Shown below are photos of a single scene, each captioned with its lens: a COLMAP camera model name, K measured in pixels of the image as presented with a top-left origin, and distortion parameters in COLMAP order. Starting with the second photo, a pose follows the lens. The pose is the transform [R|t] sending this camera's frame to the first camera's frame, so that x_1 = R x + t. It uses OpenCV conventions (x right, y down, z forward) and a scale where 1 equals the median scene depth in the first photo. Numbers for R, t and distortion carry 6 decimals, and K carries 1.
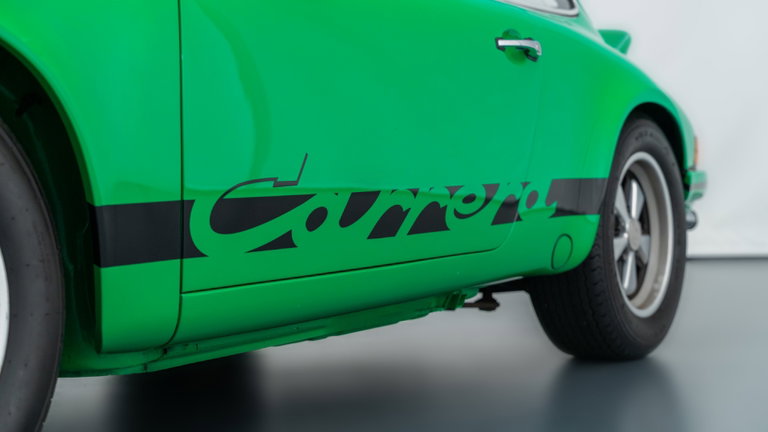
lens RADIAL K [[1351.1, 0, 384.5], [0, 1351.1, 216.1], [0, 0, 1]] dist [0.034033, 0.000000]
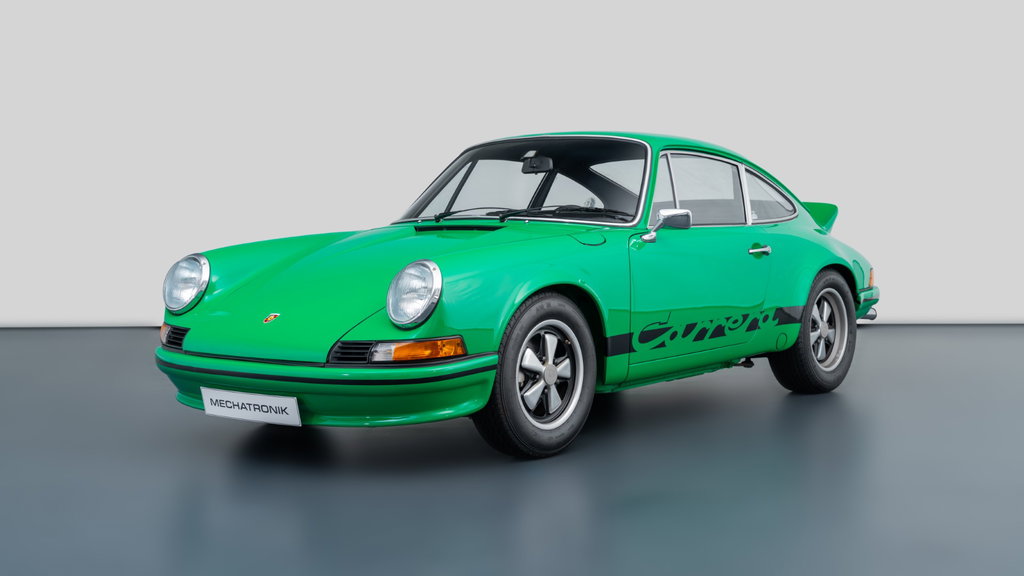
lens RADIAL K [[1539.9, 0, 511.0], [0, 1539.9, 288.9], [0, 0, 1]] dist [-0.004319, 0.000000]
pose [[0.993881, 0.008645, -0.110113, -0.029490], [-0.004809, 0.999374, 0.035056, -0.158646], [0.110348, -0.034312, 0.993301, -1.660894]]
